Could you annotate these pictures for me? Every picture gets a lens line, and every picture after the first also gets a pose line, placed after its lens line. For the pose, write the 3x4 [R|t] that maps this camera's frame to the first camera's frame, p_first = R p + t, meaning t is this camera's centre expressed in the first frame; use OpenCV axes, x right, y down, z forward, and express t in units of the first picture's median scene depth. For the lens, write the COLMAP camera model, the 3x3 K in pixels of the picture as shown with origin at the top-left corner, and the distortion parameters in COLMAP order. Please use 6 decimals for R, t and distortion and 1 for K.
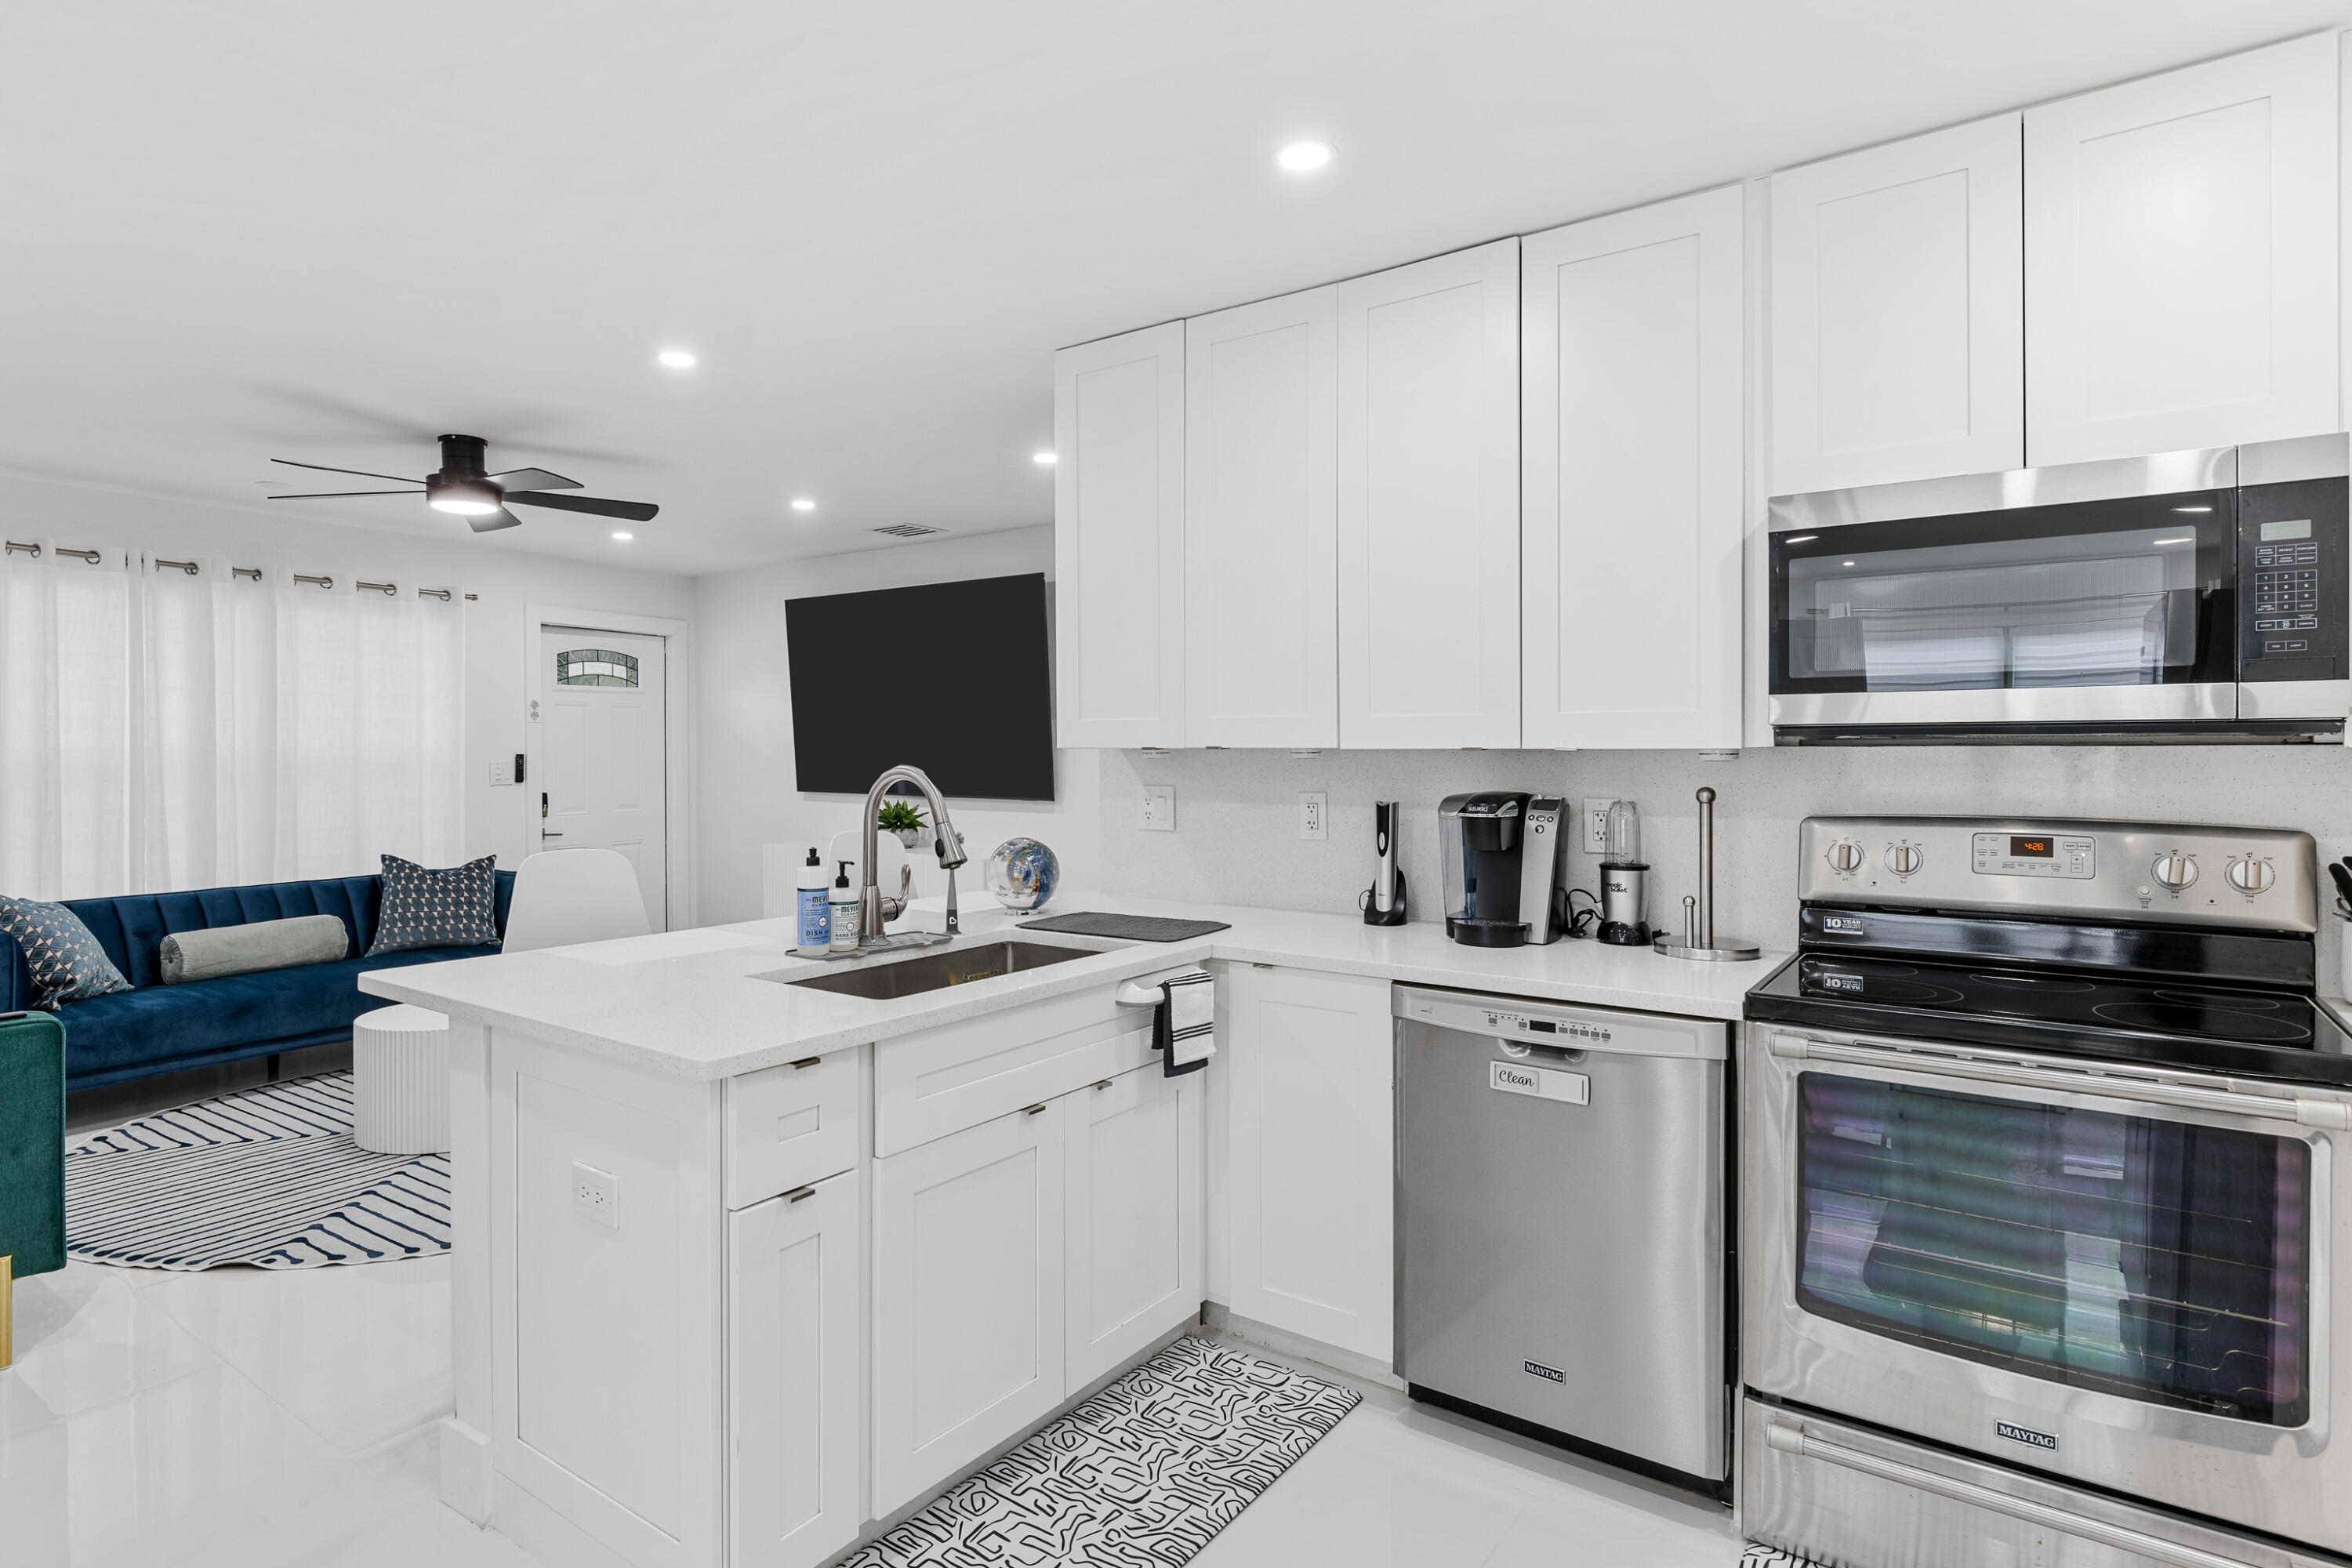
lens RADIAL K [[1261.1, 0, 1168.4], [0, 1261.1, 740.6], [0, 0, 1]] dist [-0.003772, 0.002933]
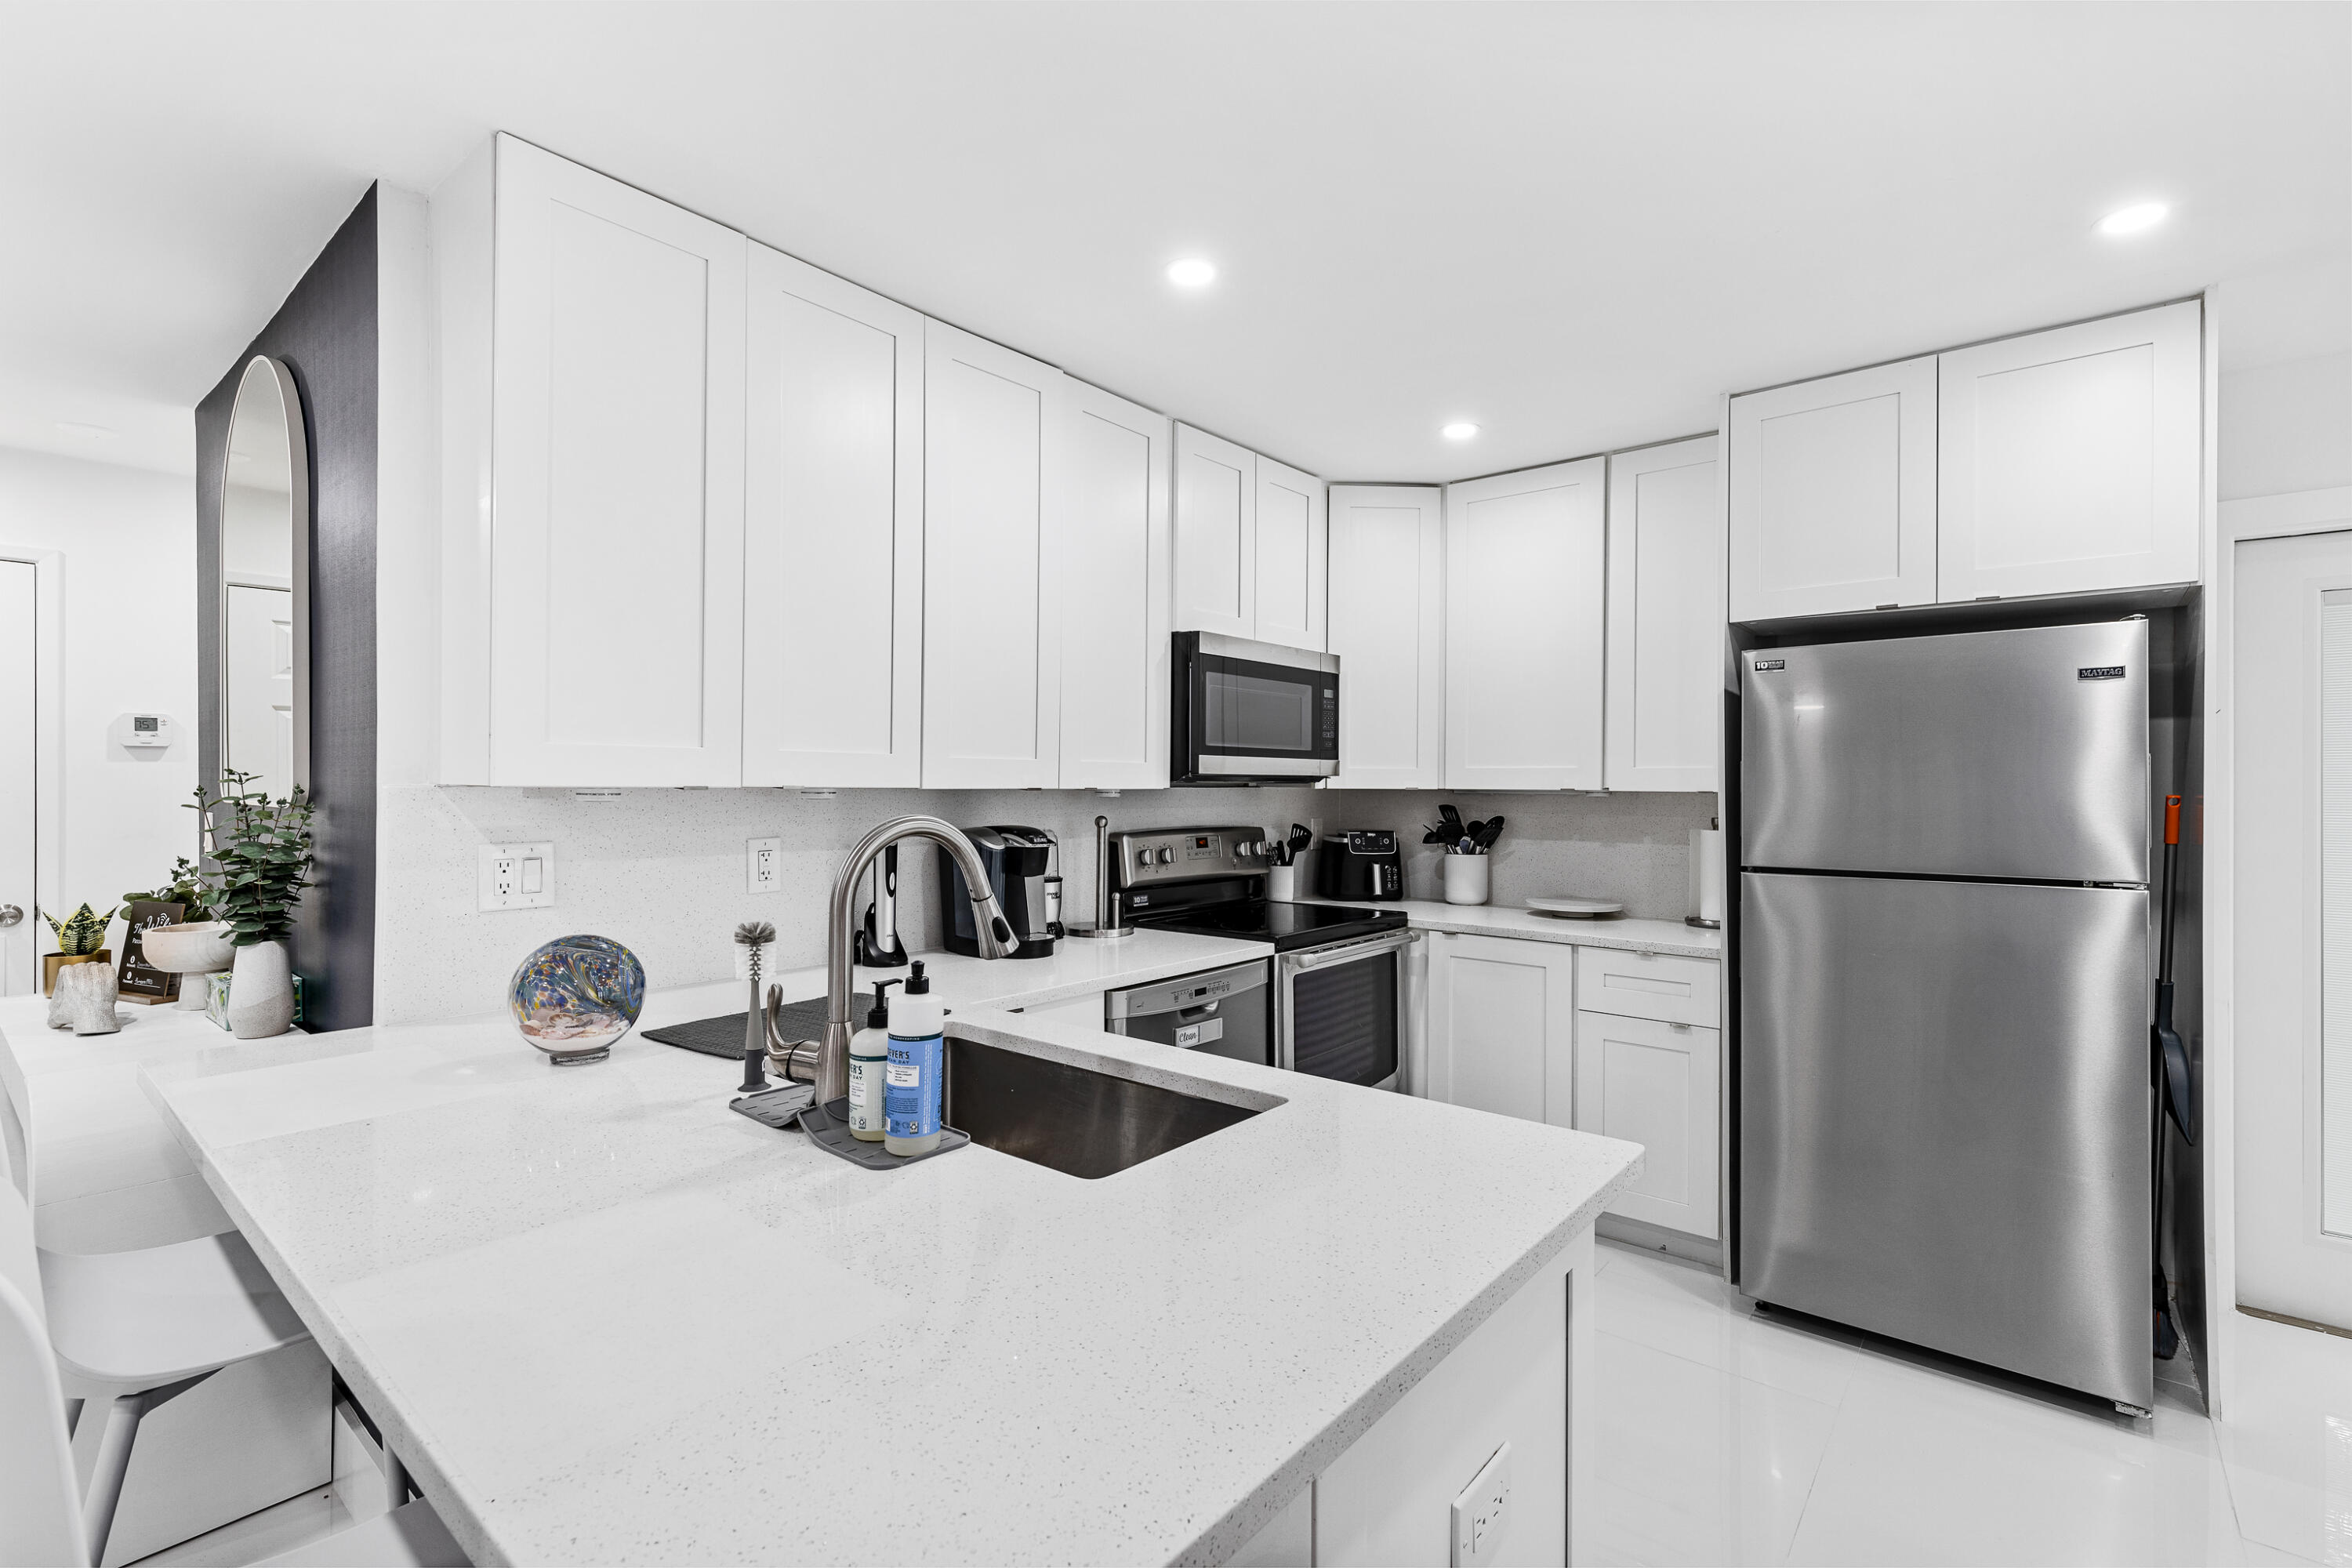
lens RADIAL K [[1036.6, 0, 1176.0], [0, 1036.6, 784.0], [0, 0, 1]] dist [0.001434, -0.000319]
pose [[0.070184, 0.003691, 0.997527, -0.372703], [-0.009083, 0.999954, -0.003061, 0.001903], [-0.997493, -0.008846, 0.070214, 0.424188]]
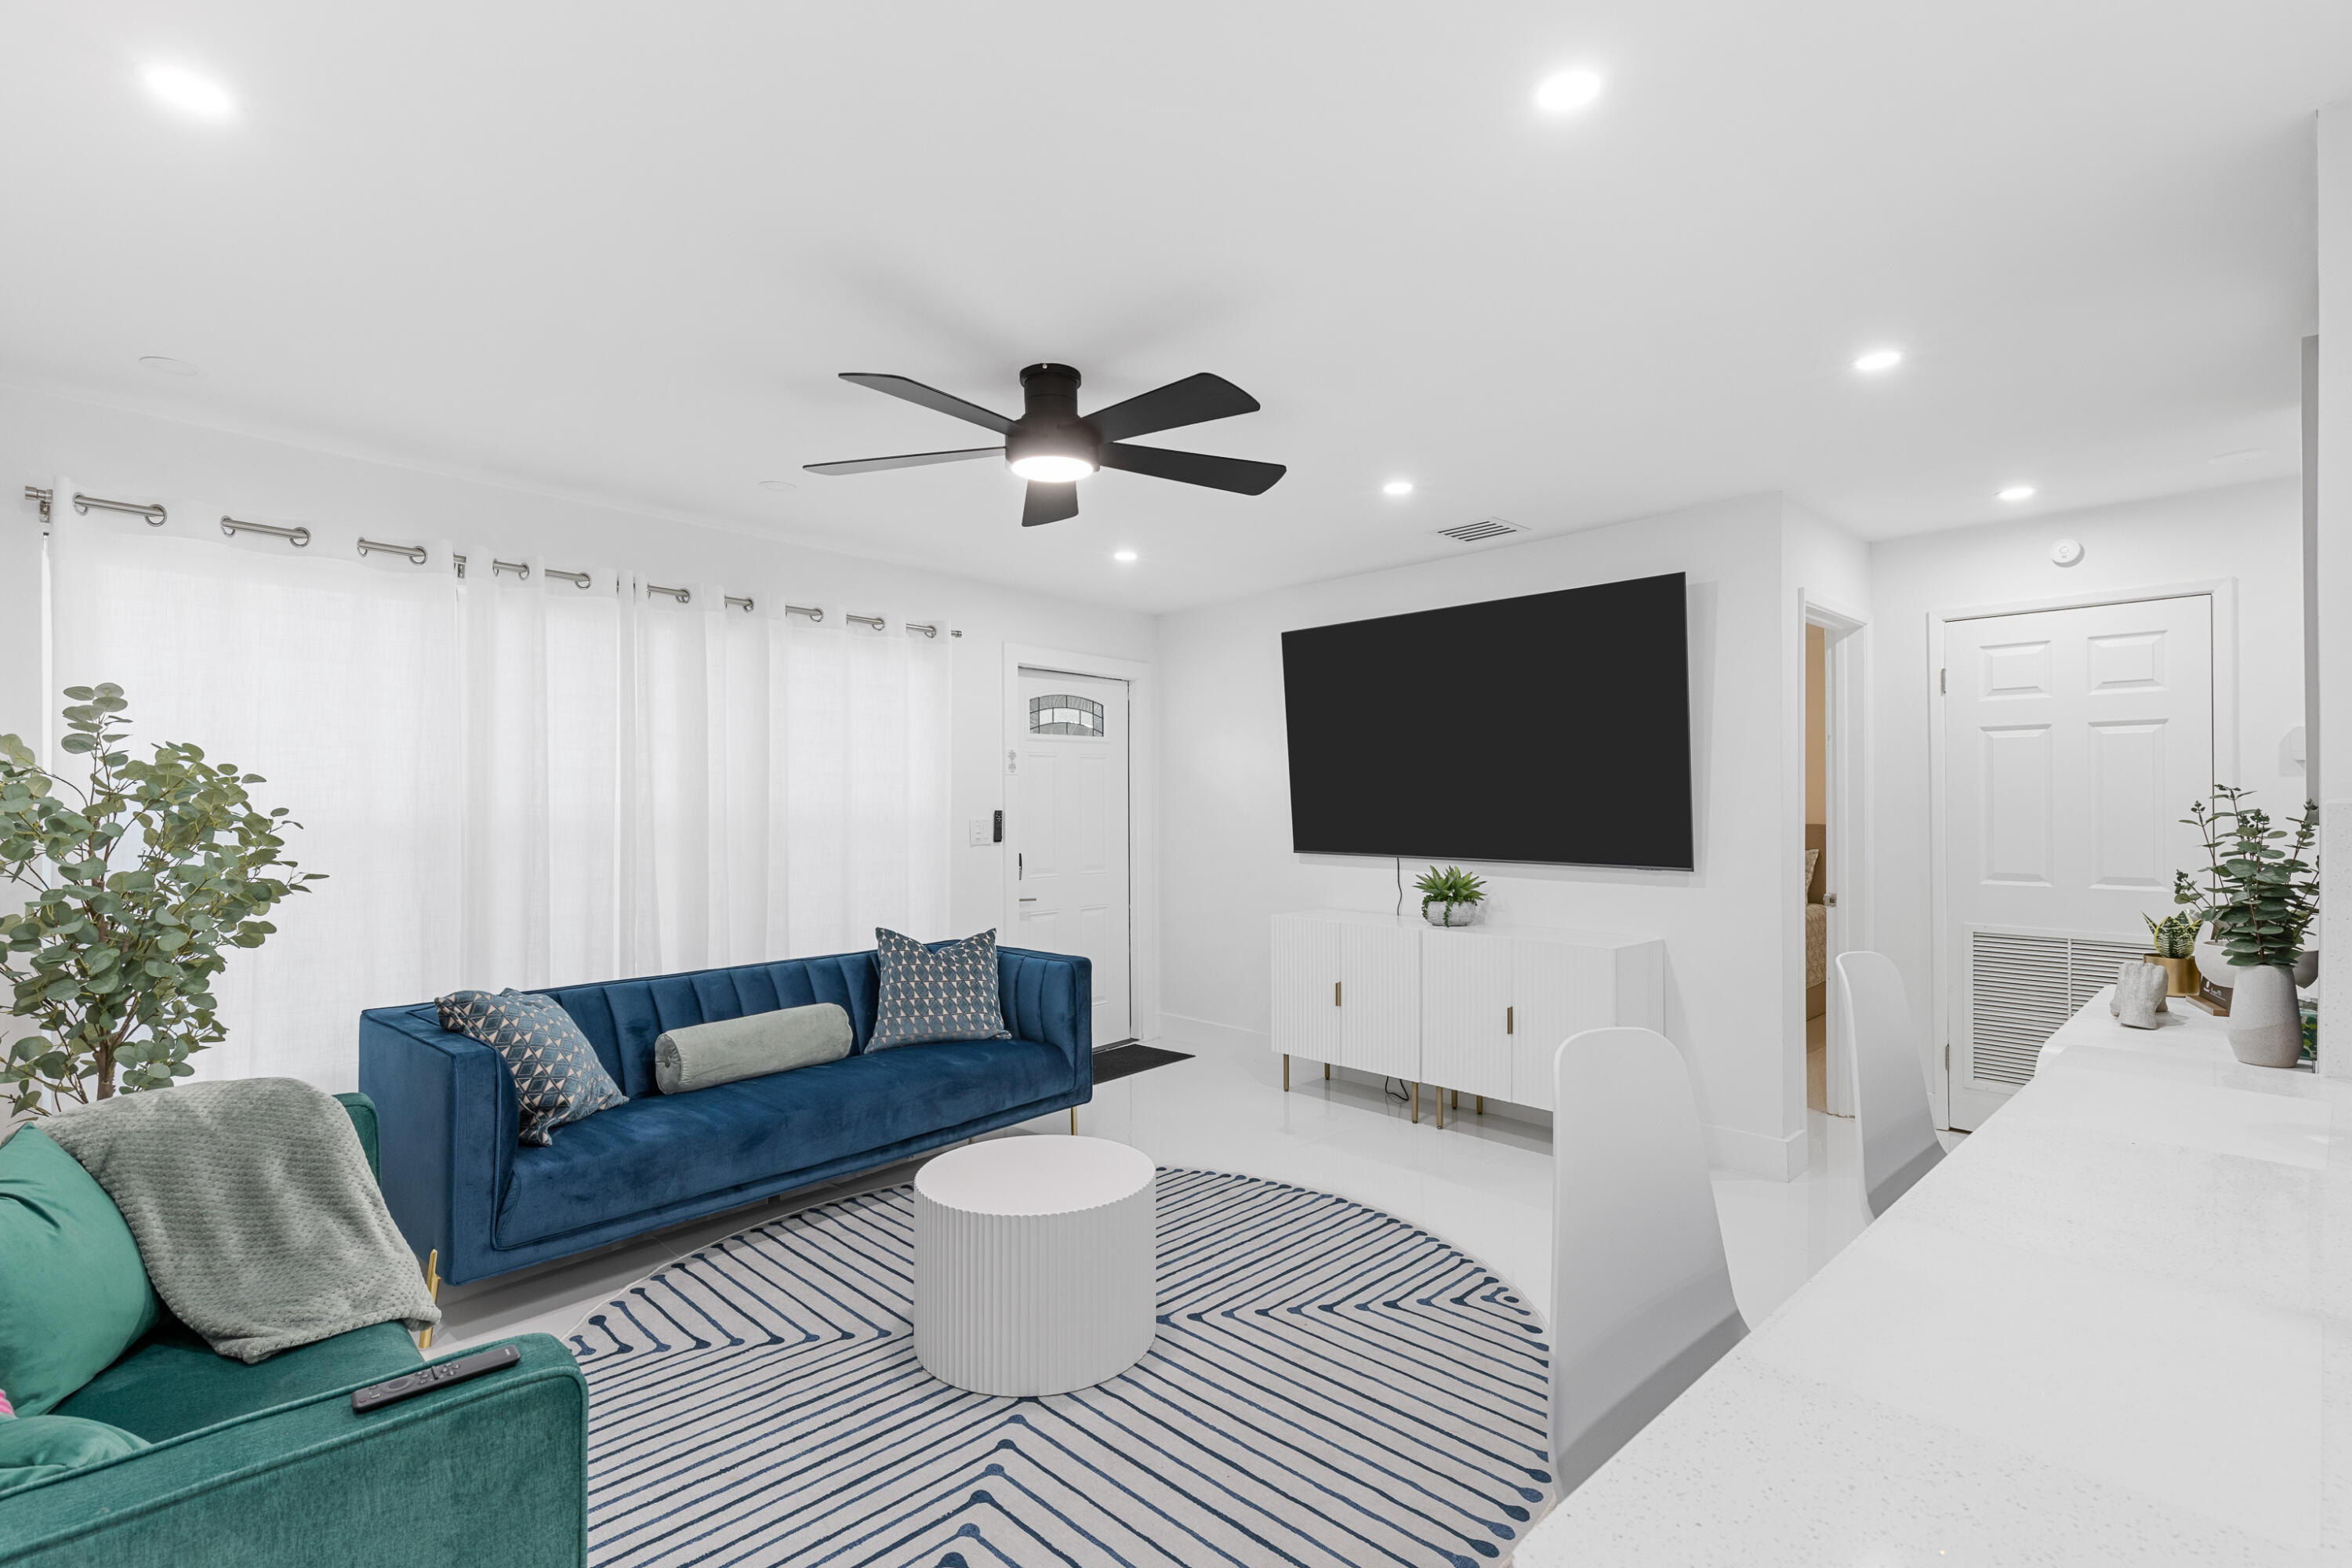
lens RADIAL K [[1036.6, 0, 1176.0], [0, 1036.6, 784.0], [0, 0, 1]] dist [0.001434, -0.000319]
pose [[0.985823, -0.005971, -0.167682, -0.333613], [0.004126, 0.999927, -0.011349, 0.000979], [0.167738, 0.010496, 0.985776, 0.368209]]
